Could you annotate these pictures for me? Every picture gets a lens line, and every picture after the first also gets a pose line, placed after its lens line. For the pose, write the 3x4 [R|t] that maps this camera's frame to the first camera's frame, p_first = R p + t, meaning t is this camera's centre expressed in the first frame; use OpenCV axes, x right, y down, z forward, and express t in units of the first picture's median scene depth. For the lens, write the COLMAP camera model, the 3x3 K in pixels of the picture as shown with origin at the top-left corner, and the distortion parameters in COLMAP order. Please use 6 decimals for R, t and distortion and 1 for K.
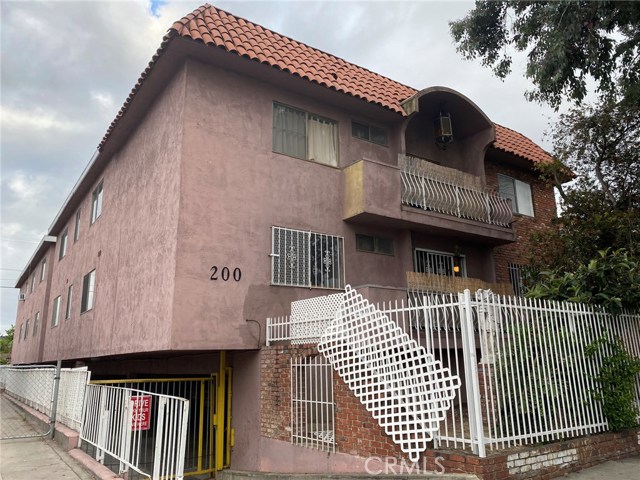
lens RADIAL K [[487.6, 0, 320.3], [0, 487.6, 242.3], [0, 0, 1]] dist [-0.000933, 0.019512]
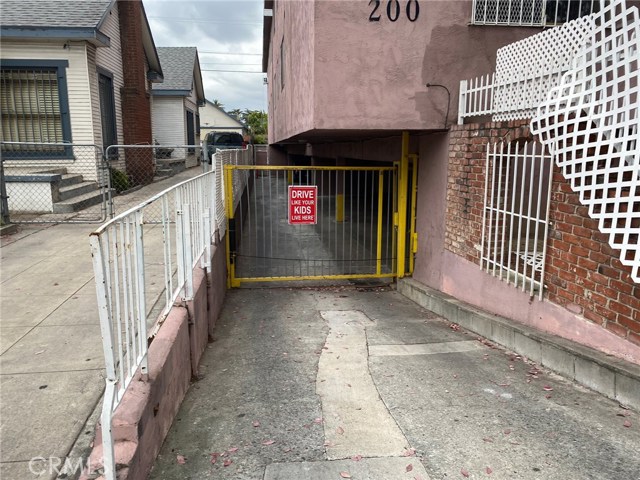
lens RADIAL K [[487.6, 0, 323.3], [0, 487.6, 239.7], [0, 0, 1]] dist [-0.000933, 0.019512]
pose [[0.886582, 0.108532, -0.449660, 0.046617], [0.088798, 0.914075, 0.395705, 0.085103], [0.453969, -0.390754, 0.800764, 0.359937]]
